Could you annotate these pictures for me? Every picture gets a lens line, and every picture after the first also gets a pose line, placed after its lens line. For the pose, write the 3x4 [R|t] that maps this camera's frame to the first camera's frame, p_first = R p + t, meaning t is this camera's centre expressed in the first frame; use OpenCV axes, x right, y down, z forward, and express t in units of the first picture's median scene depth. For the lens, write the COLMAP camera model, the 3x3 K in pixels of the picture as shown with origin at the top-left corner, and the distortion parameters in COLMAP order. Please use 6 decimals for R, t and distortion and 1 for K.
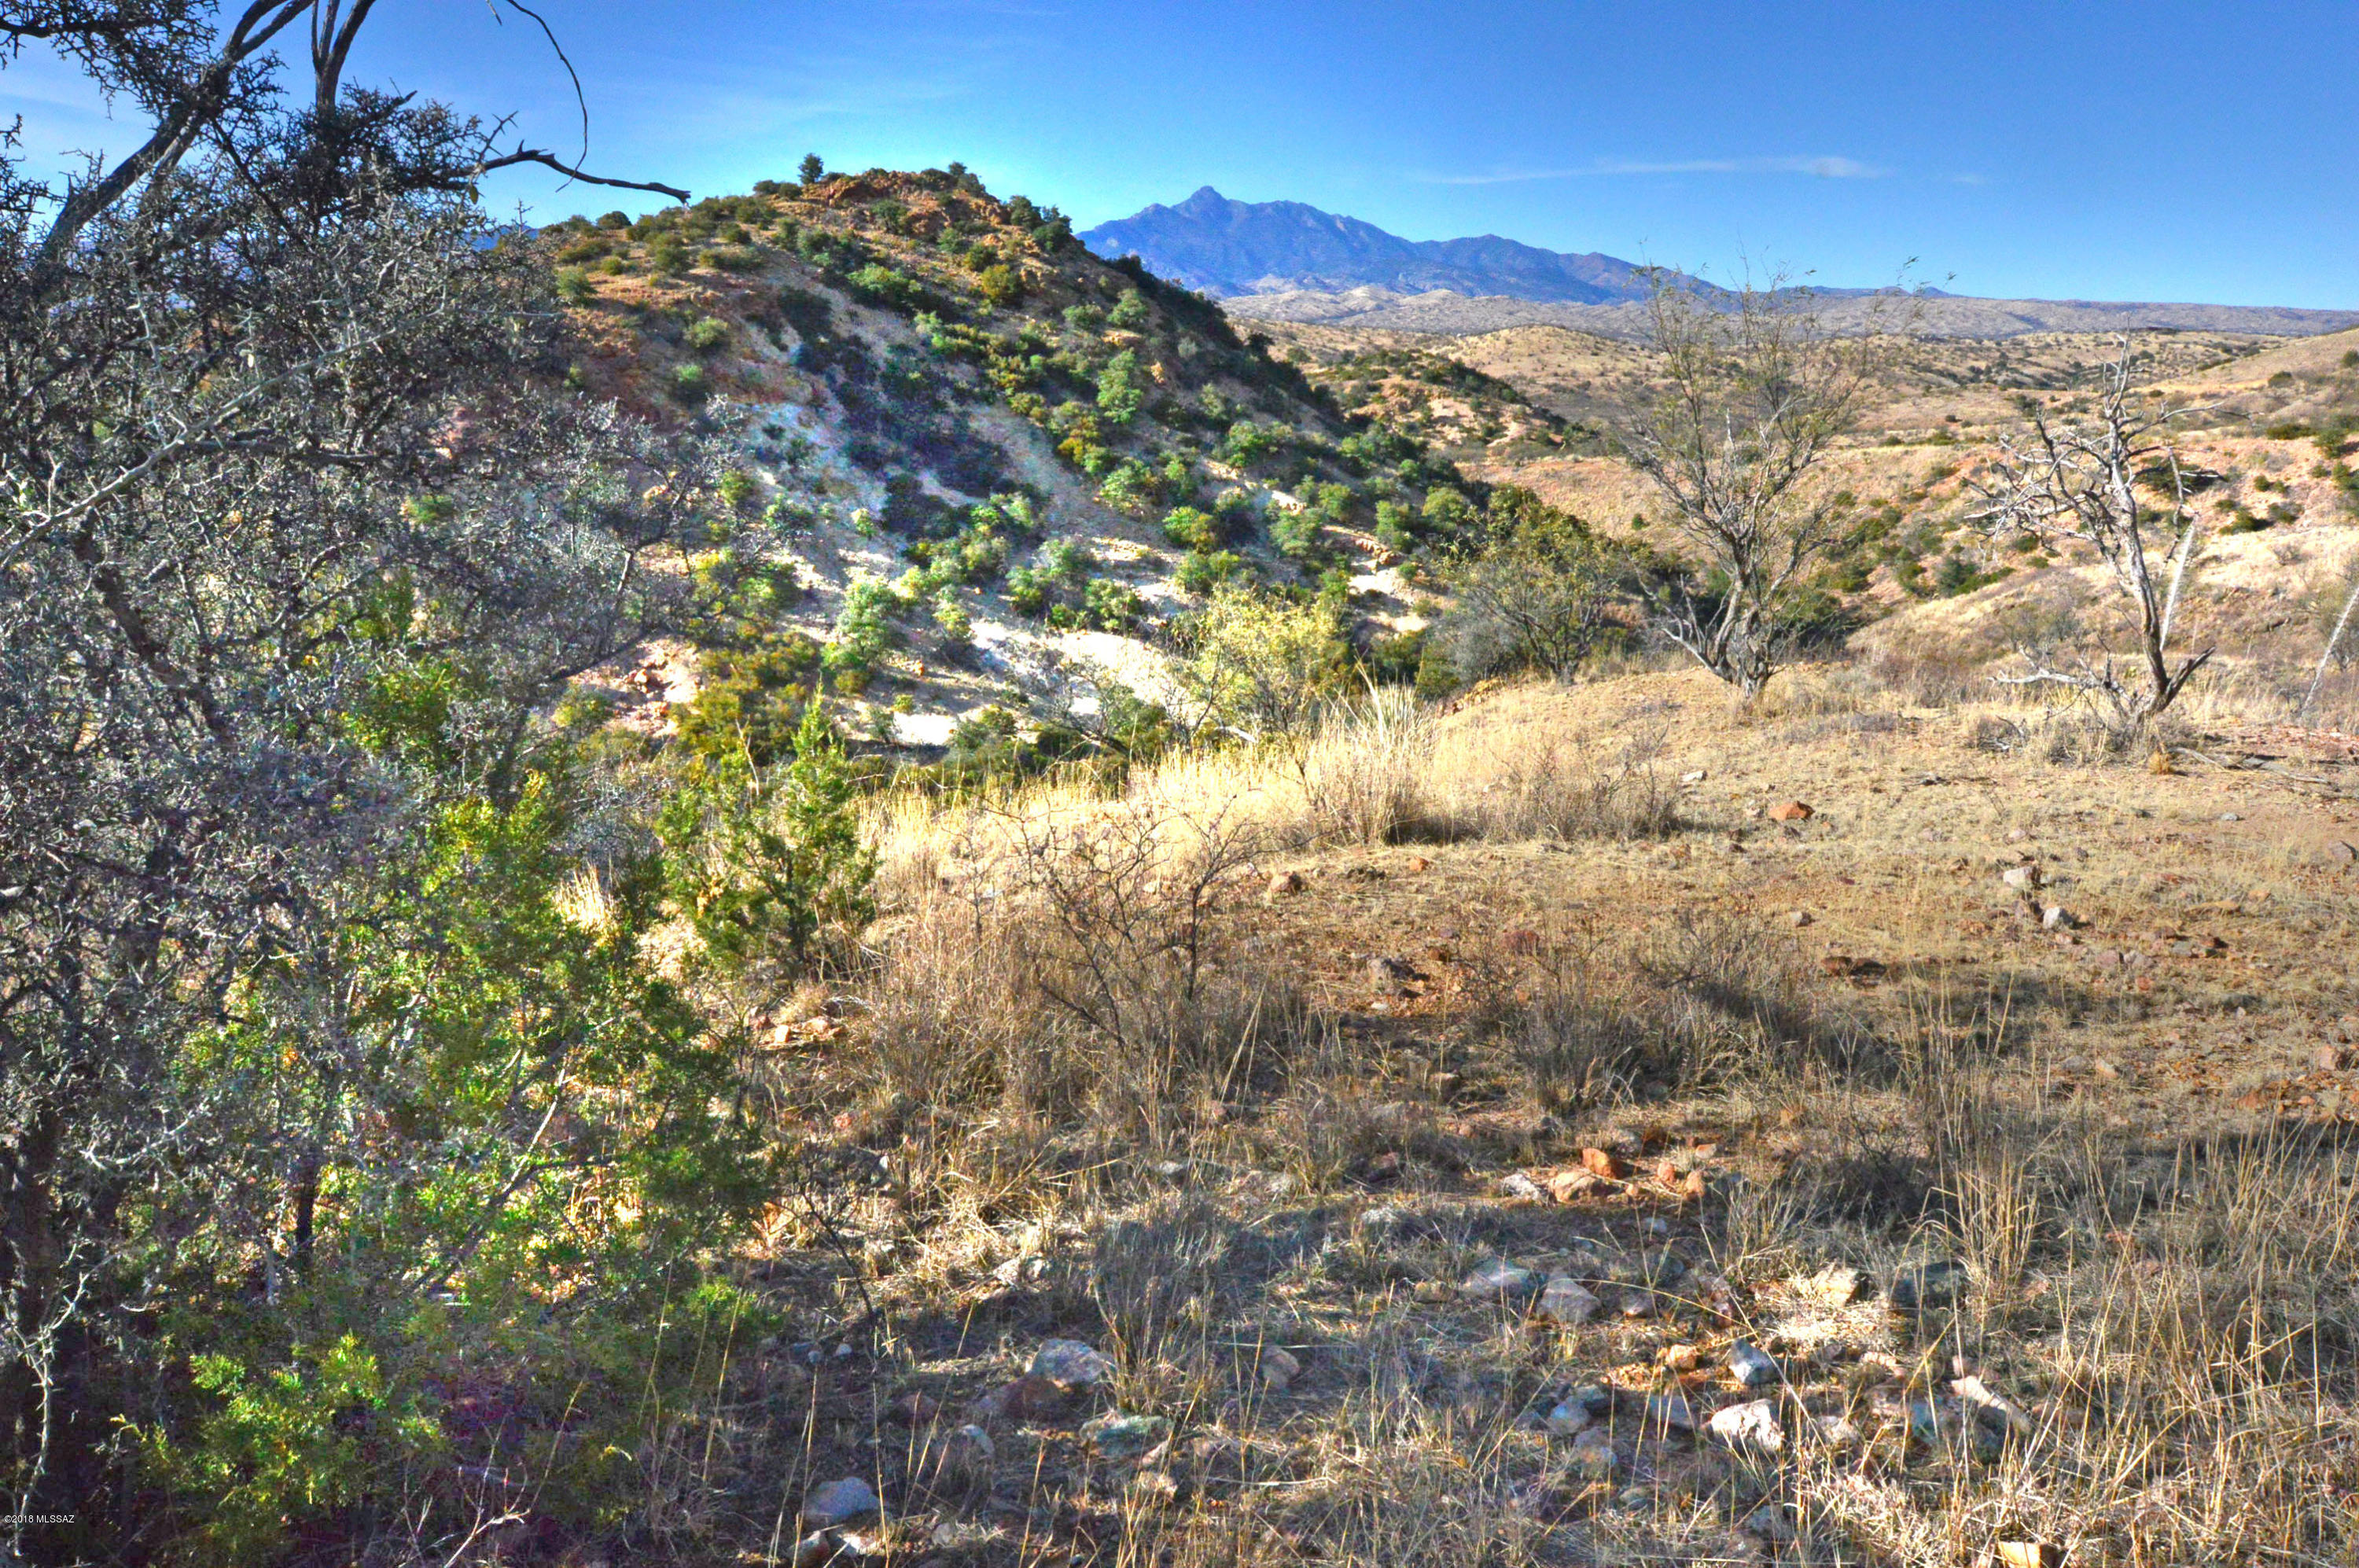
lens RADIAL K [[1884.6, 0, 1177.6], [0, 1884.6, 773.8], [0, 0, 1]] dist [-0.009776, 0.002068]
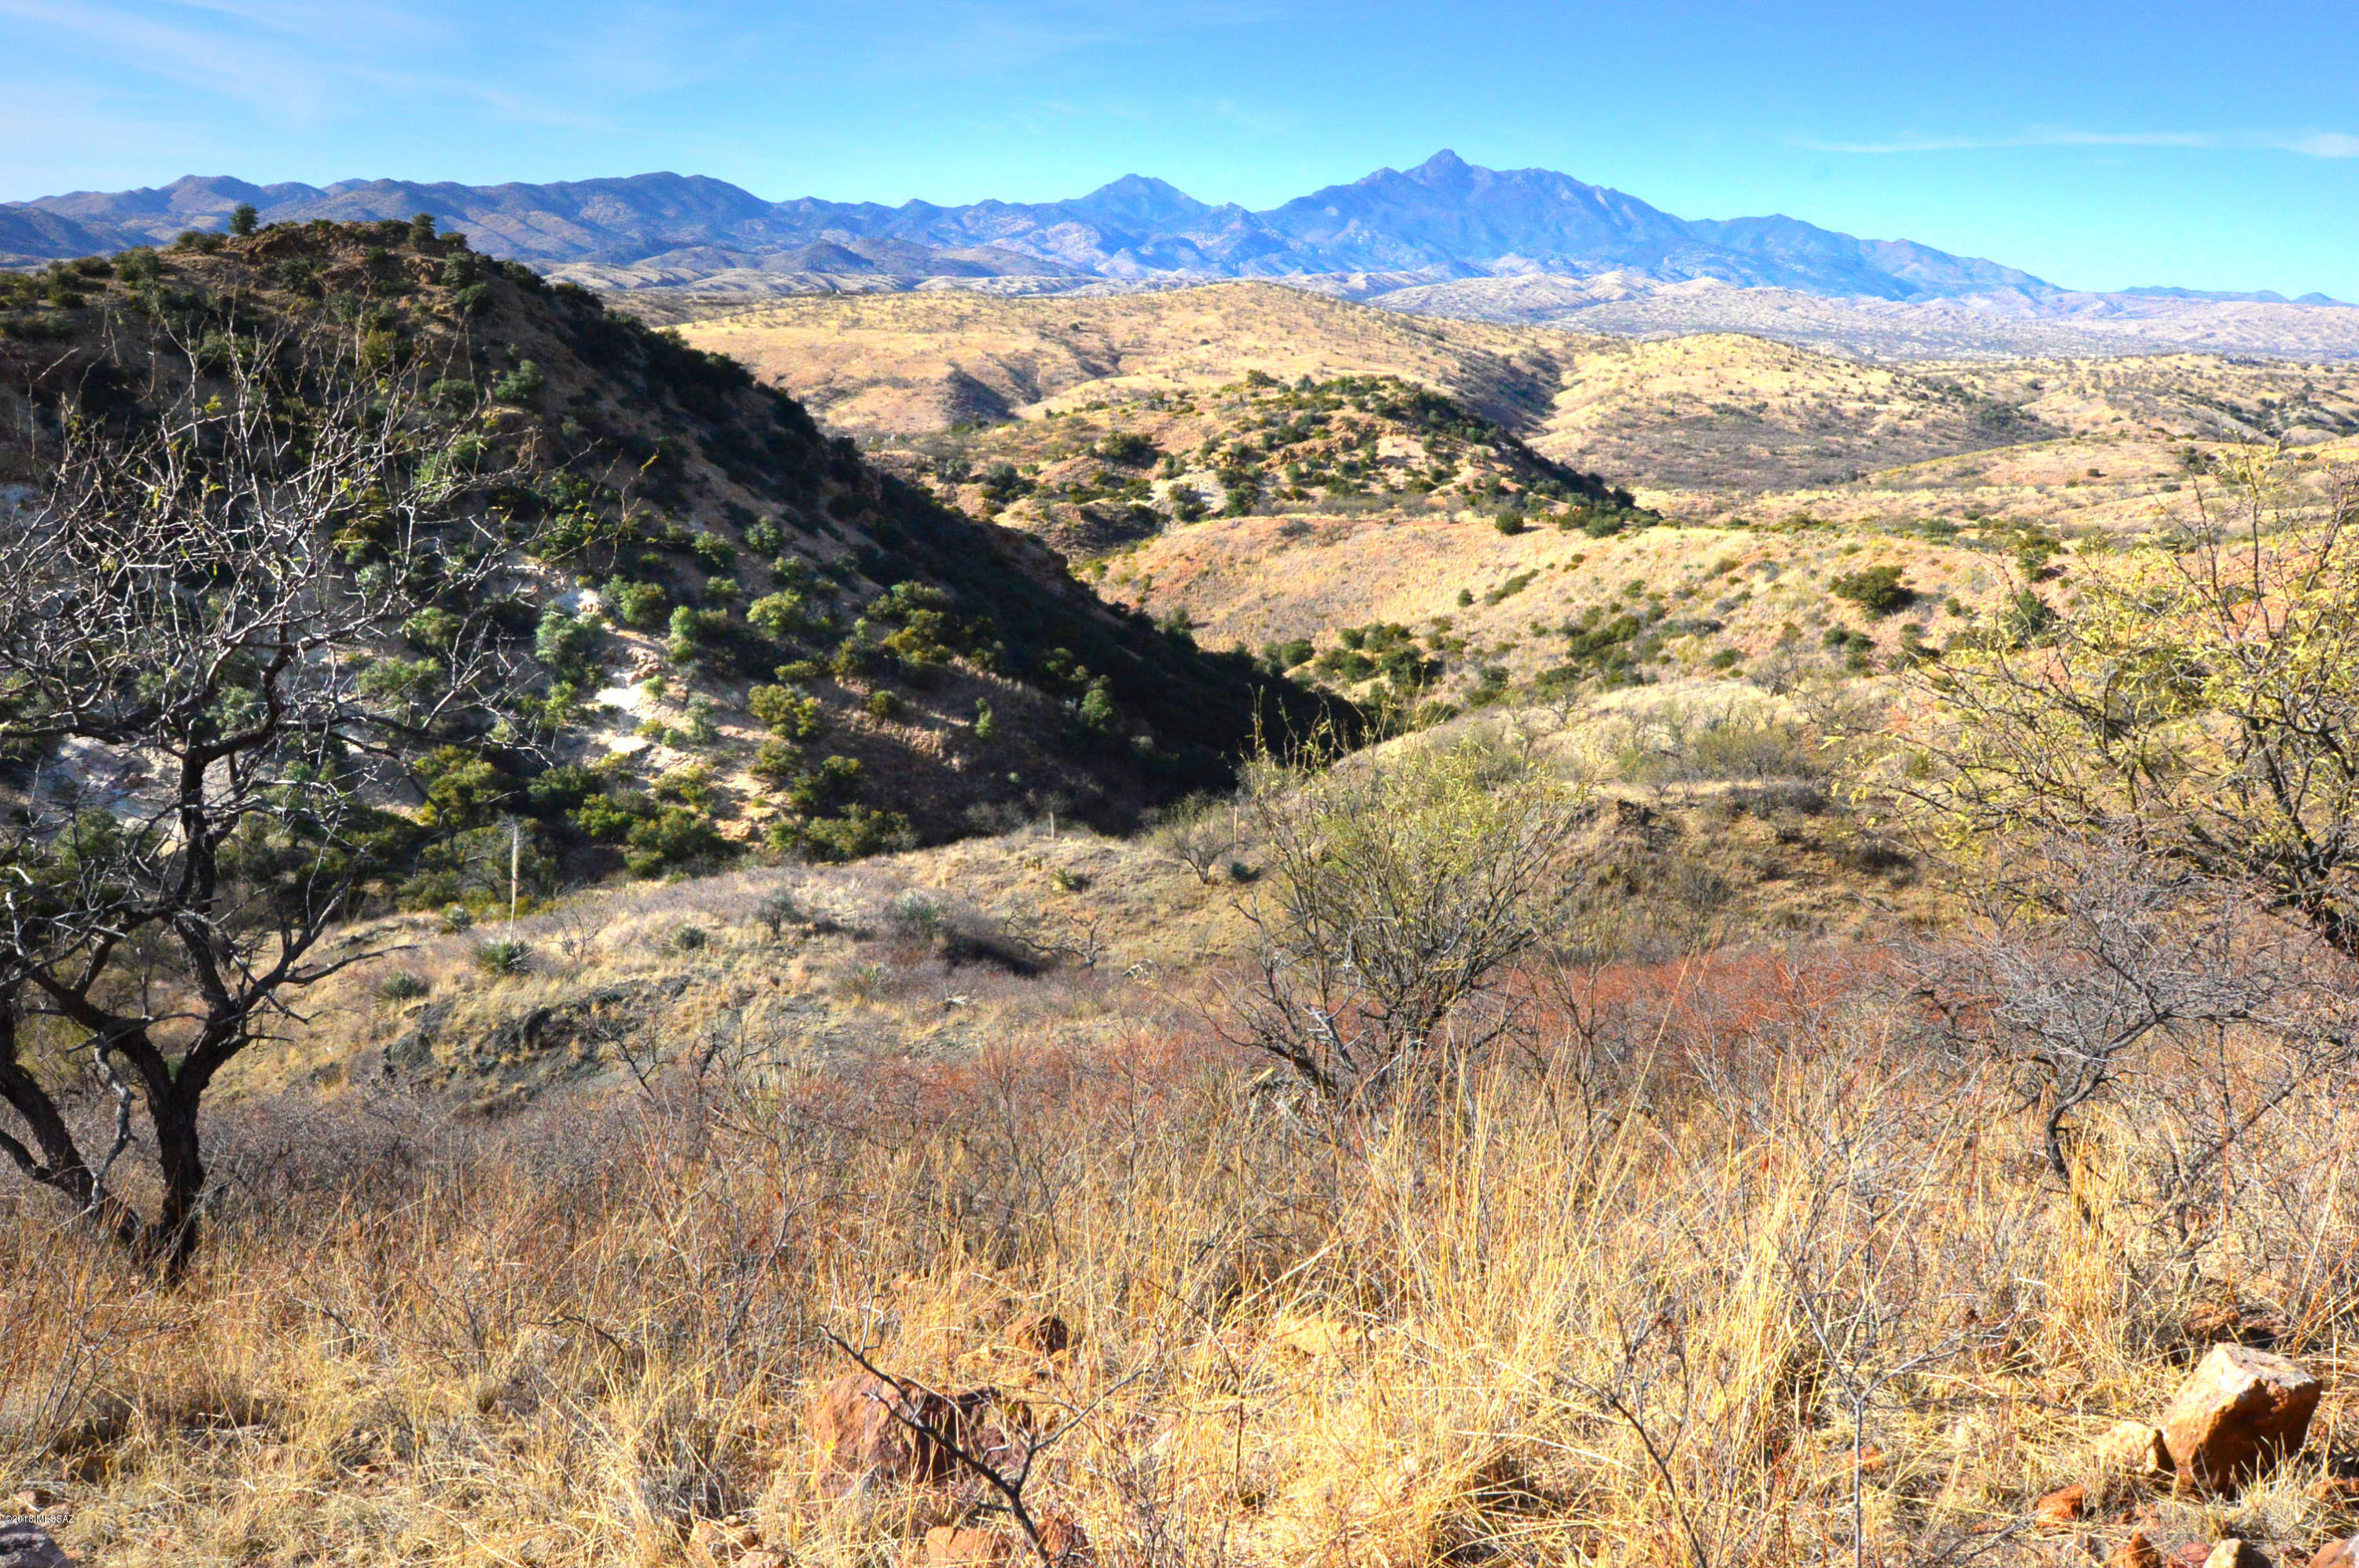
lens RADIAL K [[2177.2, 0, 1190.3], [0, 2177.2, 792.2], [0, 0, 1]] dist [-0.002203, 0.000000]
pose [[0.992887, 0.056287, -0.104915, 0.411667], [-0.057444, 0.998316, -0.008029, -0.050127], [0.104287, 0.013998, 0.994449, -0.042245]]
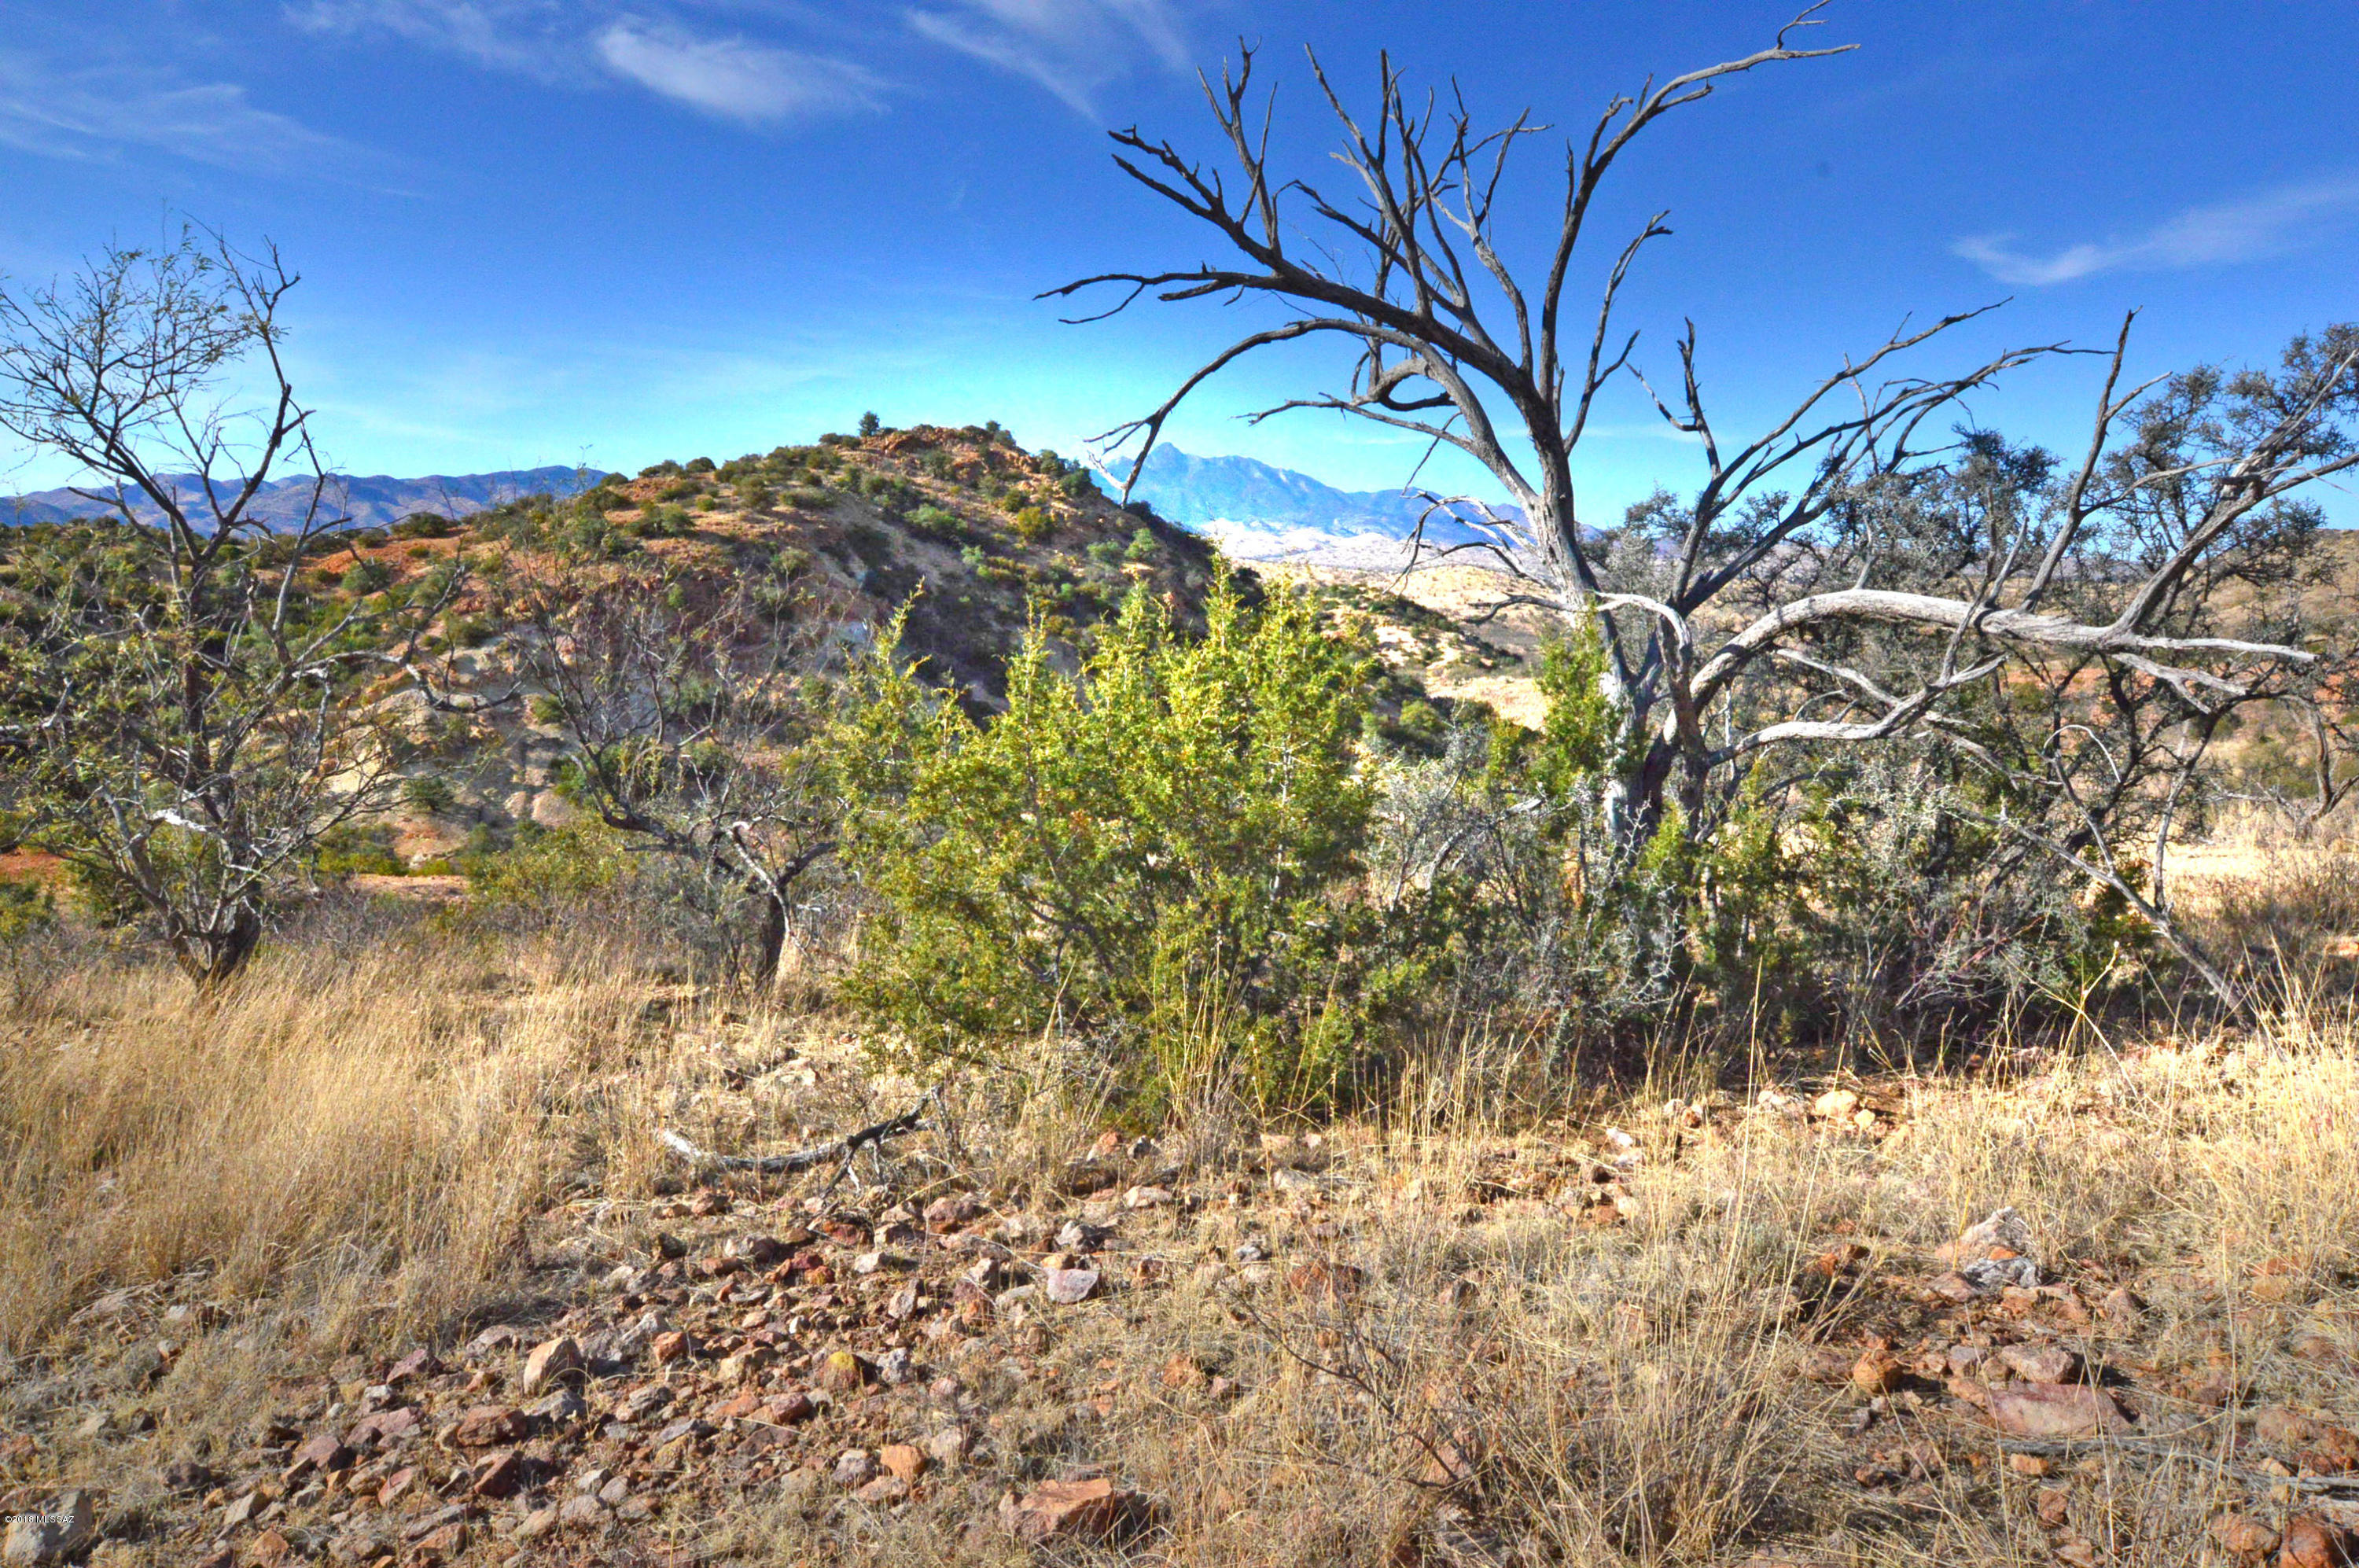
lens RADIAL K [[1690.0, 0, 1170.3], [0, 1690.0, 772.5], [0, 0, 1]] dist [-0.017482, 0.001241]
pose [[0.999728, 0.011455, 0.020324, -0.027111], [-0.009172, 0.993989, -0.109096, 0.005176], [-0.021452, 0.108880, 0.993823, -0.018875]]
